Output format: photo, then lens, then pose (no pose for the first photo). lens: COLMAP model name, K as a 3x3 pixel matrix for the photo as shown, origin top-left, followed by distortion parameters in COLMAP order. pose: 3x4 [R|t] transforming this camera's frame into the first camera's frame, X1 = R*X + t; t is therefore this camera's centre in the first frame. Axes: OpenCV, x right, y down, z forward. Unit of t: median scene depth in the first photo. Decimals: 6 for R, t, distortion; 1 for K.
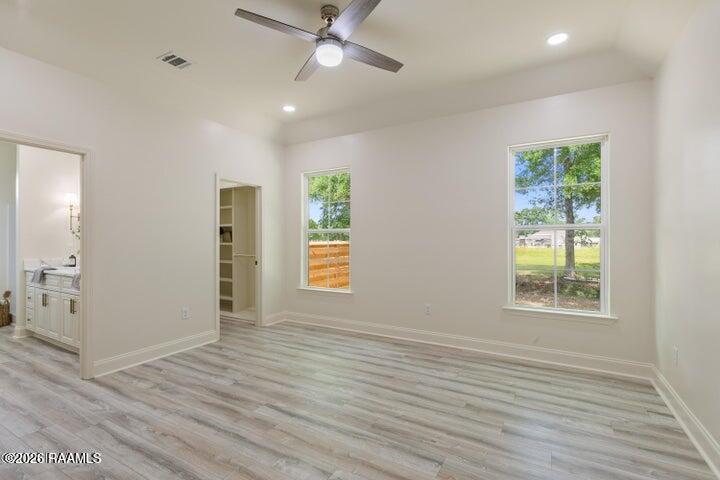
lens RADIAL K [[337.1, 0, 356.2], [0, 337.1, 247.7], [0, 0, 1]] dist [0.004661, -0.000775]
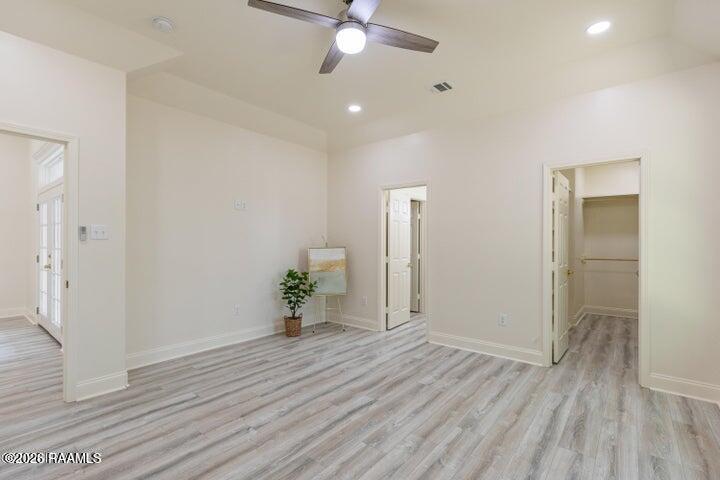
lens RADIAL K [[337.1, 0, 356.2], [0, 337.1, 247.7], [0, 0, 1]] dist [0.004661, -0.000775]
pose [[-0.167052, 0.007366, -0.985920, 0.669735], [-0.029218, 0.999496, 0.012418, -0.014562], [0.985515, 0.030882, -0.166753, 0.960668]]
